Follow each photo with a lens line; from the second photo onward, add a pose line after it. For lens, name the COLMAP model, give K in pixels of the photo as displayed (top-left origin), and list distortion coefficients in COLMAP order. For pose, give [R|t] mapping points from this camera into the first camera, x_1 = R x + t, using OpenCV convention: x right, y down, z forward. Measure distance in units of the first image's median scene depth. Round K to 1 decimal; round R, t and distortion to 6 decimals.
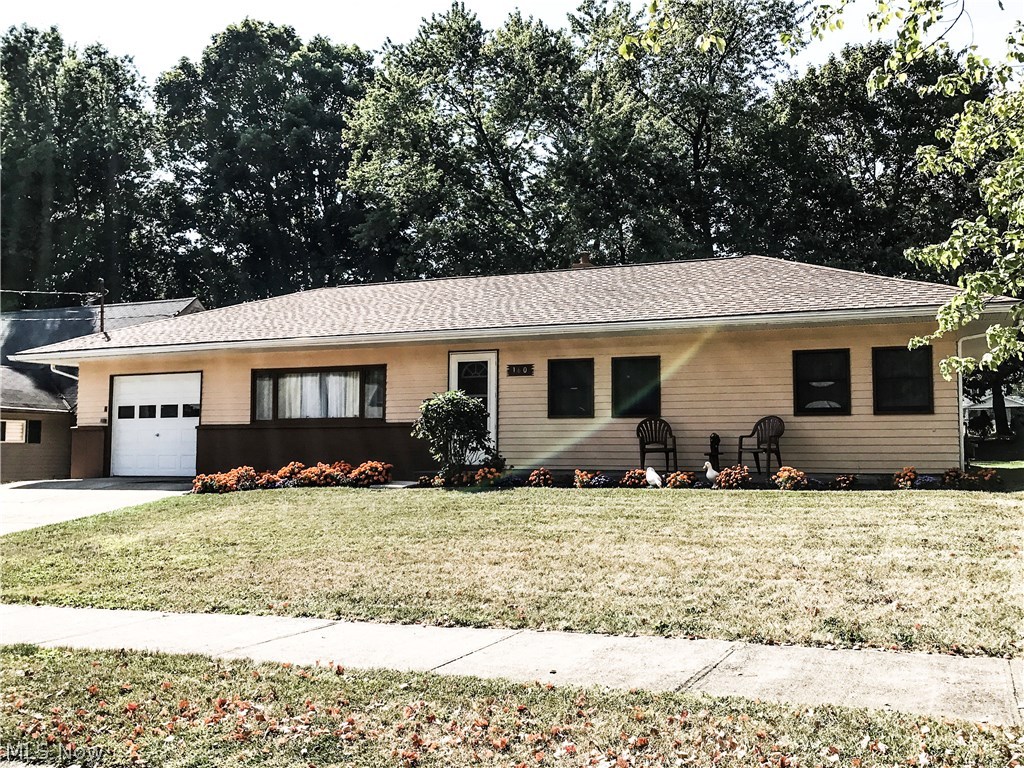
lens RADIAL K [[842.4, 0, 515.0], [0, 842.4, 392.0], [0, 0, 1]] dist [0.030187, 0.001820]
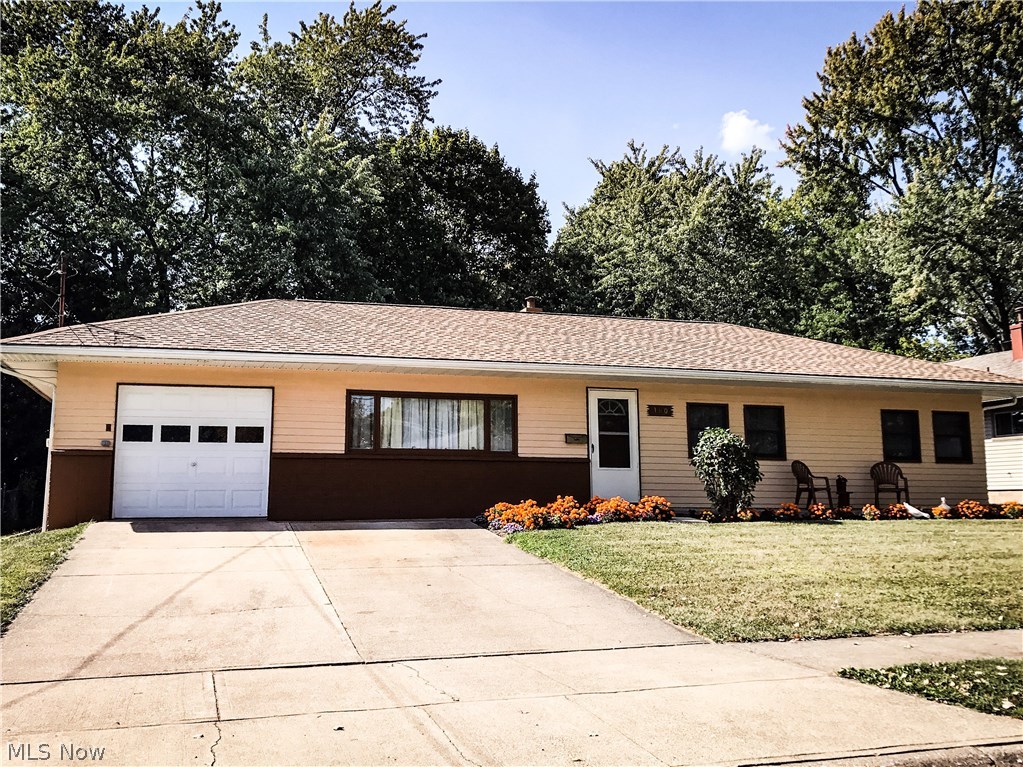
lens RADIAL K [[841.5, 0, 514.9], [0, 841.5, 374.4], [0, 0, 1]] dist [0.030187, 0.001820]
pose [[0.846546, 0.079149, 0.526399, -0.638269], [-0.044753, 0.995965, -0.077781, 0.016914], [-0.530431, 0.042287, 0.846673, 0.194033]]
